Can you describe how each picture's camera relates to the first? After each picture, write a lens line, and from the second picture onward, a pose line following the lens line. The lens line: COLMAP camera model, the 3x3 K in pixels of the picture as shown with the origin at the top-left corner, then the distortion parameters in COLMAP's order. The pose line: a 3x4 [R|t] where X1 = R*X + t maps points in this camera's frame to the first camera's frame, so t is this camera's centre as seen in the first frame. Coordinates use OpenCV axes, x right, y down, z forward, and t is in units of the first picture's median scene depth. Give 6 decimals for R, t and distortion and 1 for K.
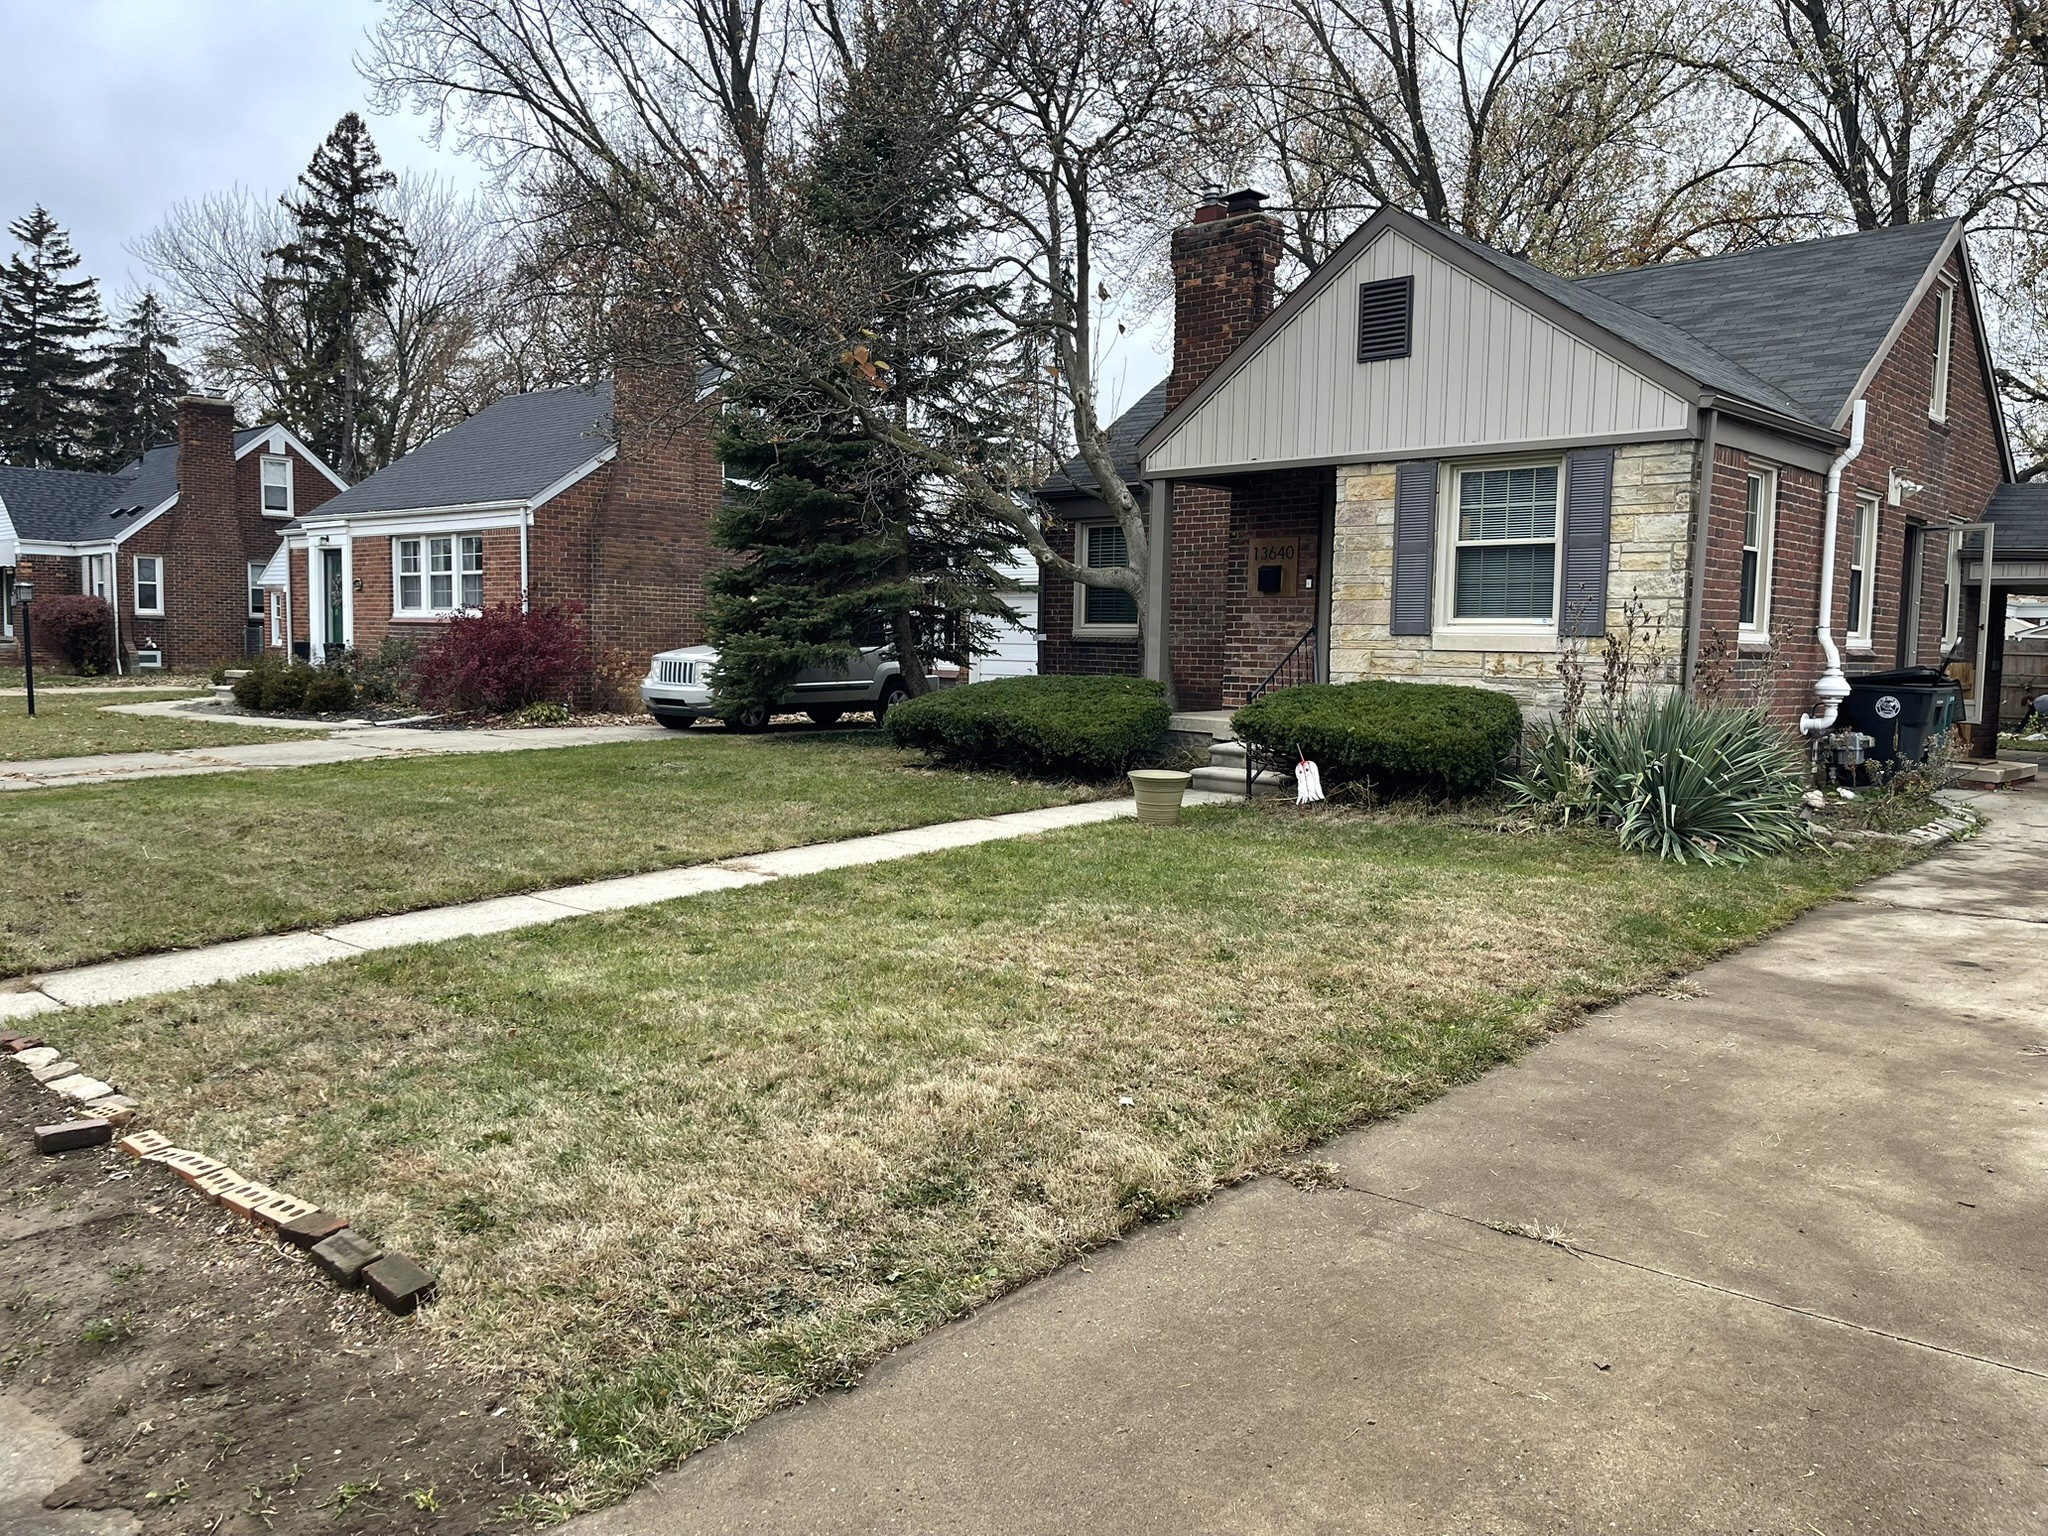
lens RADIAL K [[1517.1, 0, 1026.9], [0, 1517.1, 770.4], [0, 0, 1]] dist [0.039549, -0.007372]
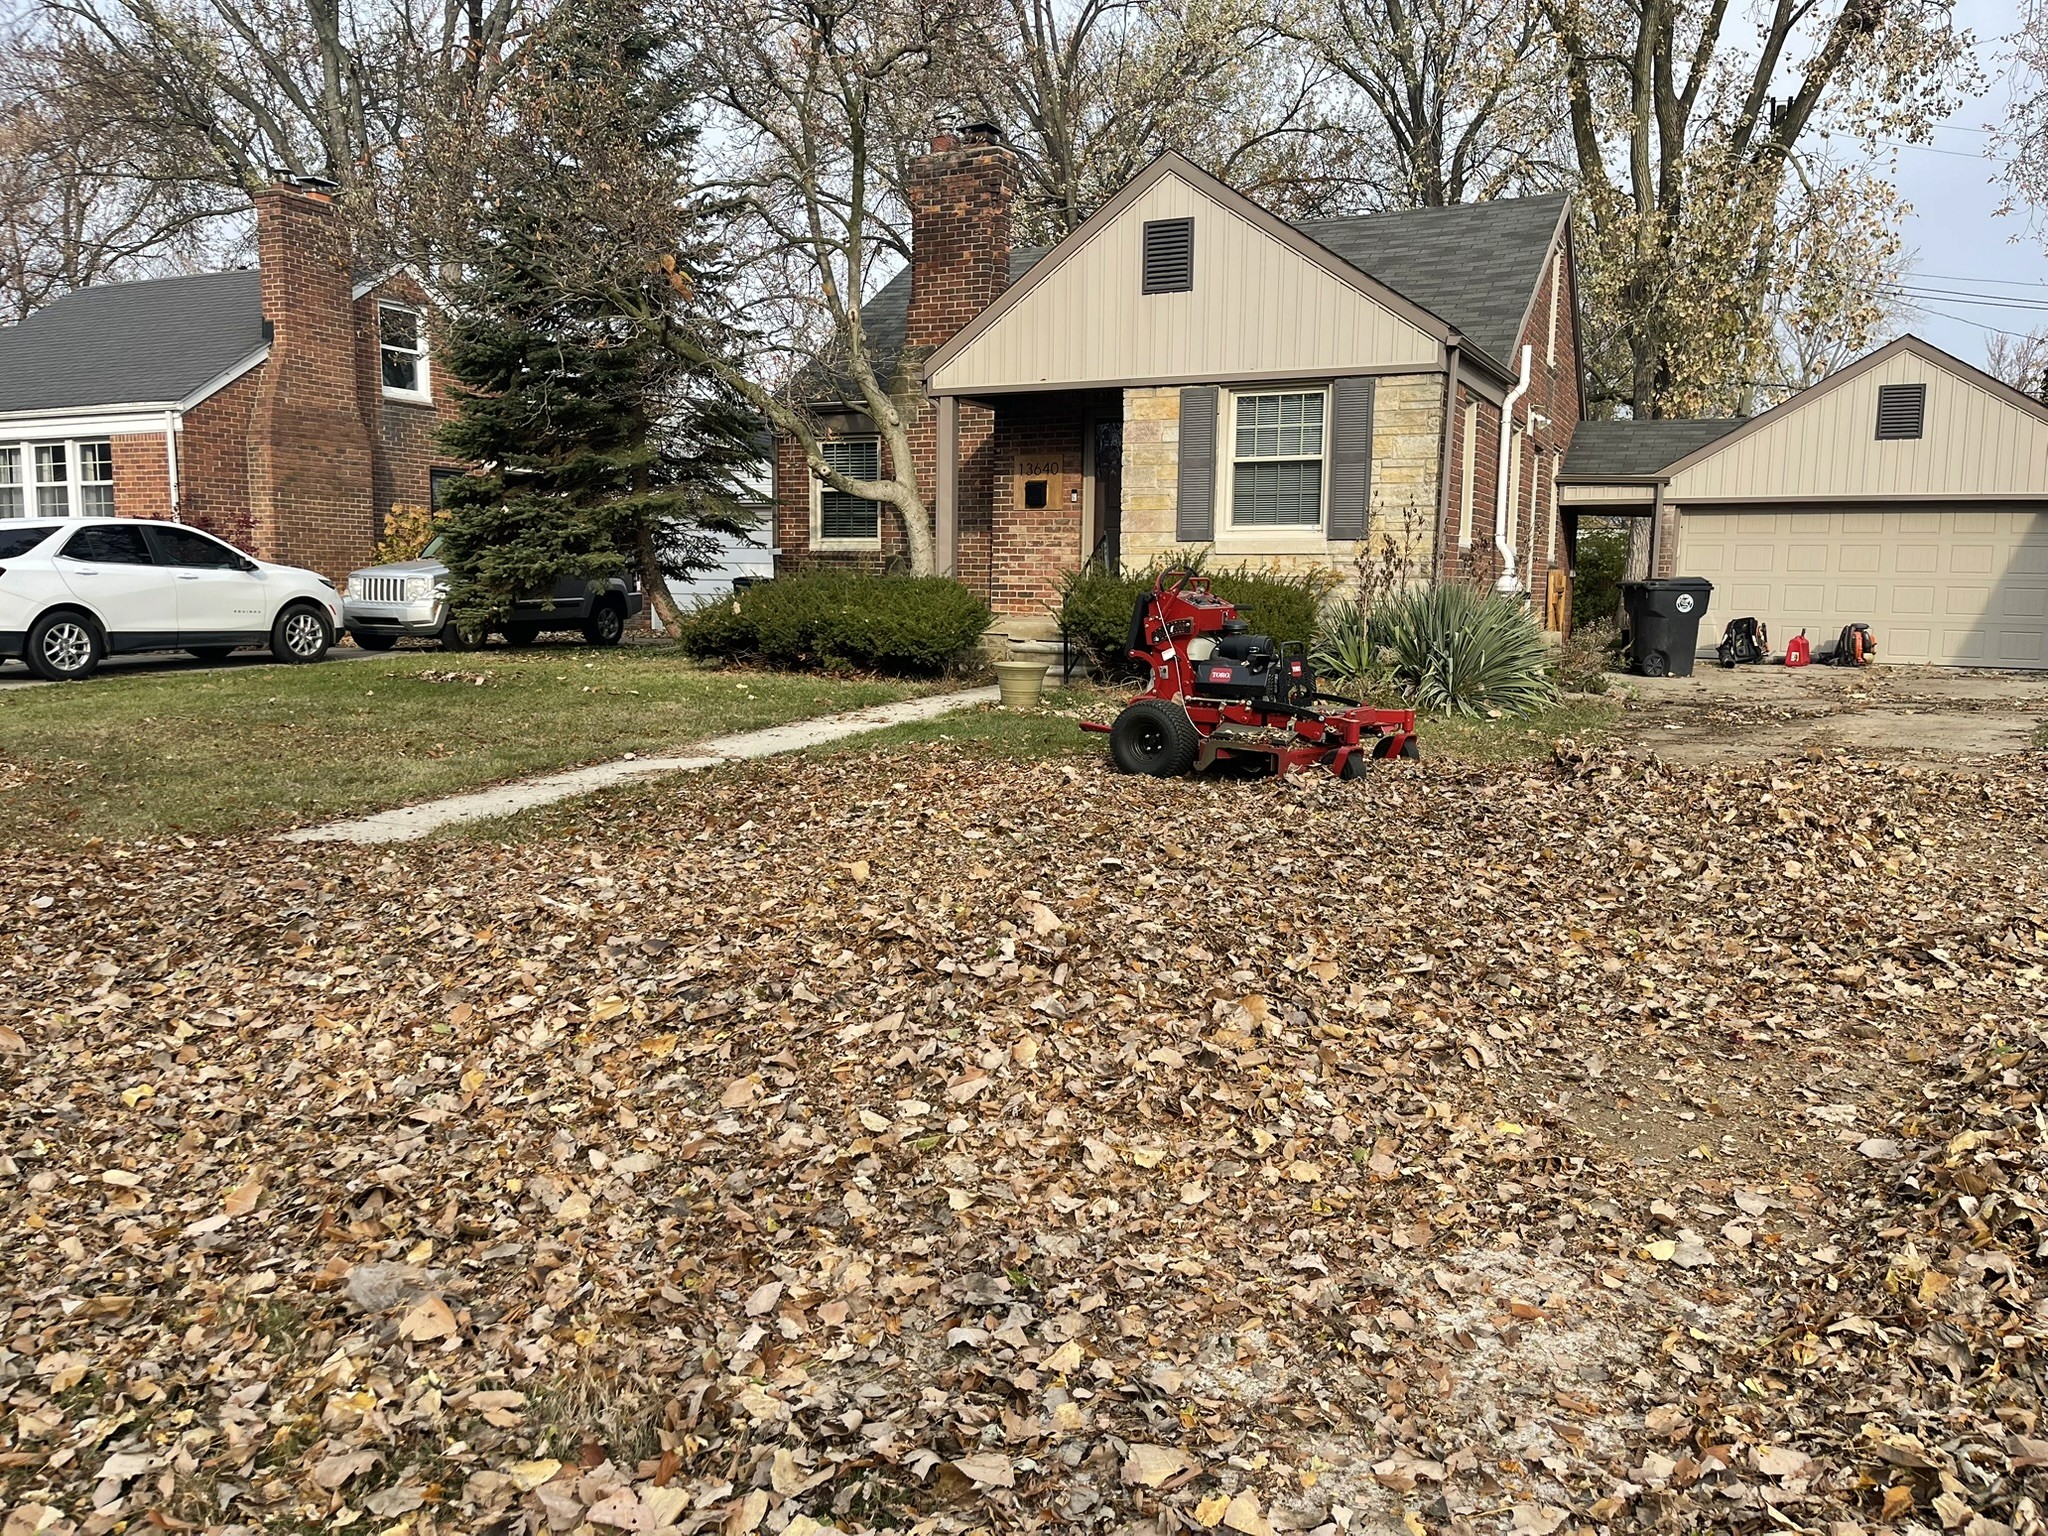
lens RADIAL K [[1517.1, 0, 1016.2], [0, 1517.1, 765.3], [0, 0, 1]] dist [0.039549, -0.007372]
pose [[0.960229, -0.041628, 0.276092, -0.190187], [0.030183, 0.998505, 0.045578, 0.021711], [-0.277577, -0.035432, 0.960050, -0.050200]]
